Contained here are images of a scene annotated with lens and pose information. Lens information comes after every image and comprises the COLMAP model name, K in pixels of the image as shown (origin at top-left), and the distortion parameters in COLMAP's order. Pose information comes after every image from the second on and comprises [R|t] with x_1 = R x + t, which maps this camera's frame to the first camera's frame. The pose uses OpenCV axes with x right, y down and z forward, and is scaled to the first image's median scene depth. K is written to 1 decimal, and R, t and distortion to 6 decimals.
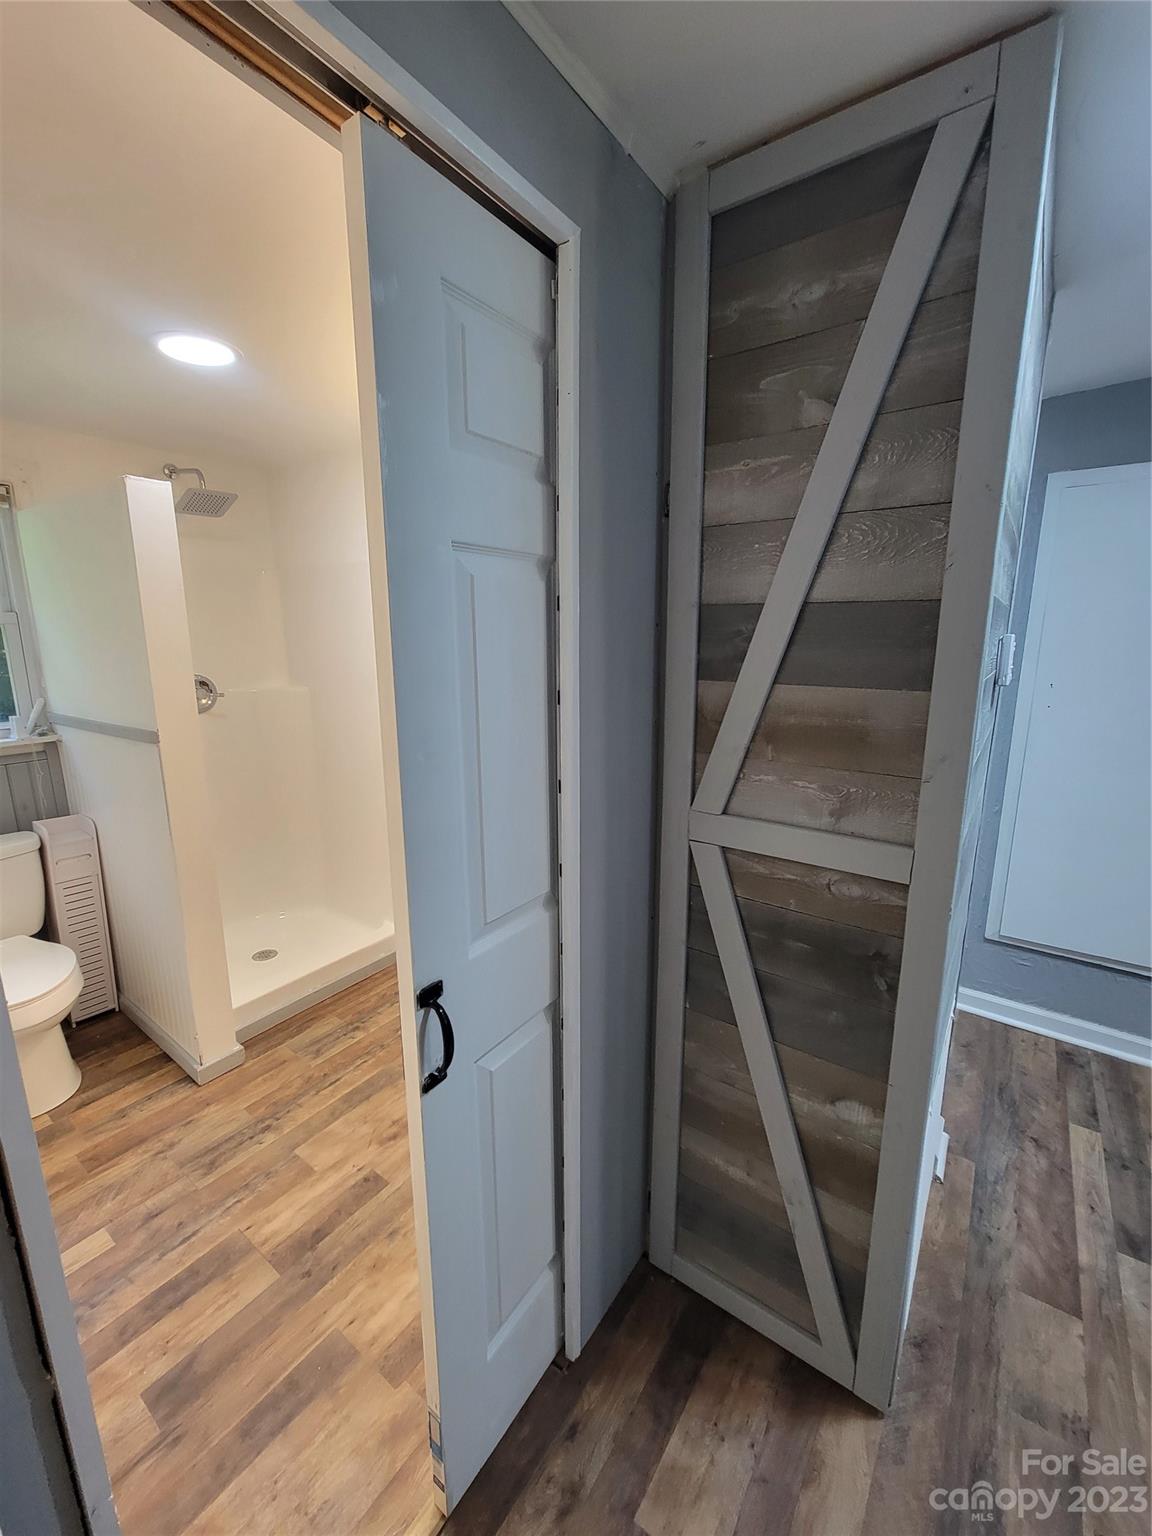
lens RADIAL K [[622.4, 0, 569.4], [0, 622.4, 770.4], [0, 0, 1]] dist [-0.004398, -0.000109]
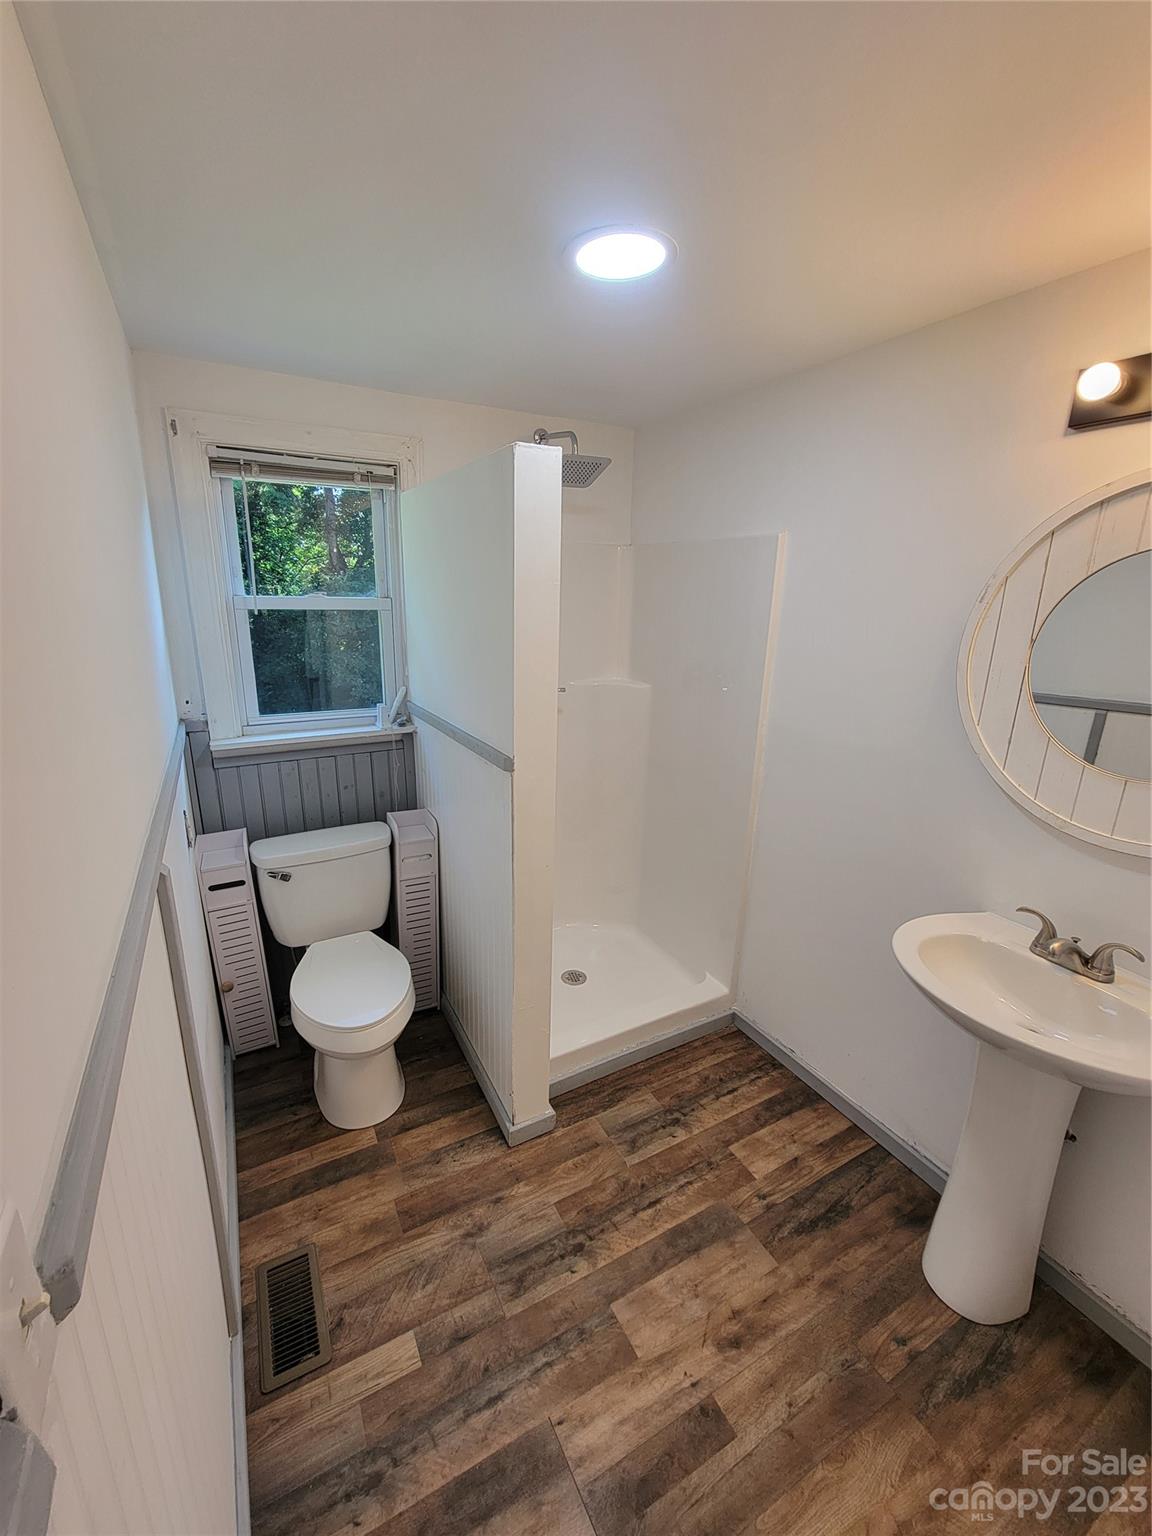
lens RADIAL K [[622.4, 0, 569.4], [0, 622.4, 770.4], [0, 0, 1]] dist [-0.004398, -0.000109]
pose [[0.902706, 0.134066, -0.408838, -0.235825], [-0.107450, 0.990352, 0.087508, -0.120385], [0.416625, -0.035065, 0.908402, 0.254111]]
